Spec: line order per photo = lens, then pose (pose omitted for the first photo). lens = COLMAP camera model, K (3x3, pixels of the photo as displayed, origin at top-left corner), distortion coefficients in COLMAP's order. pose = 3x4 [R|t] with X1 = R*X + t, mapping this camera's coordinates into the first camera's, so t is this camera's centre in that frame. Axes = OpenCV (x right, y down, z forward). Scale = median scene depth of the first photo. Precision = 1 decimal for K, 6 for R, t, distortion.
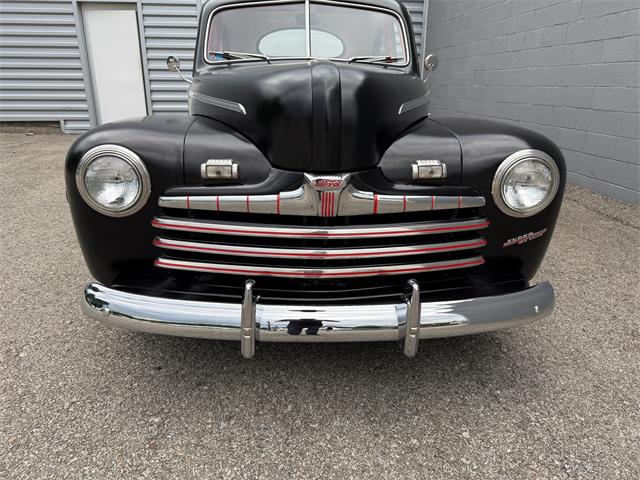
lens RADIAL K [[457.2, 0, 318.5], [0, 457.2, 239.1], [0, 0, 1]] dist [0.009830, -0.021719]
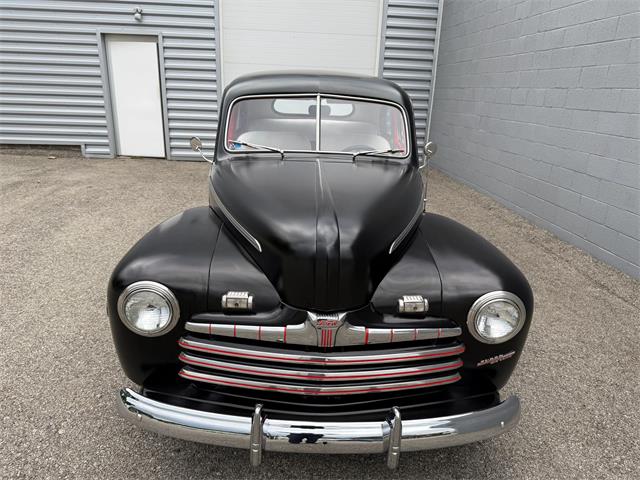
lens RADIAL K [[456.2, 0, 319.0], [0, 456.2, 240.4], [0, 0, 1]] dist [0.025472, -0.038464]
pose [[0.999294, 0.033723, -0.016542, 0.010227], [-0.033767, 0.999427, -0.002337, -0.288737], [0.016454, 0.002894, 0.999860, -0.174271]]
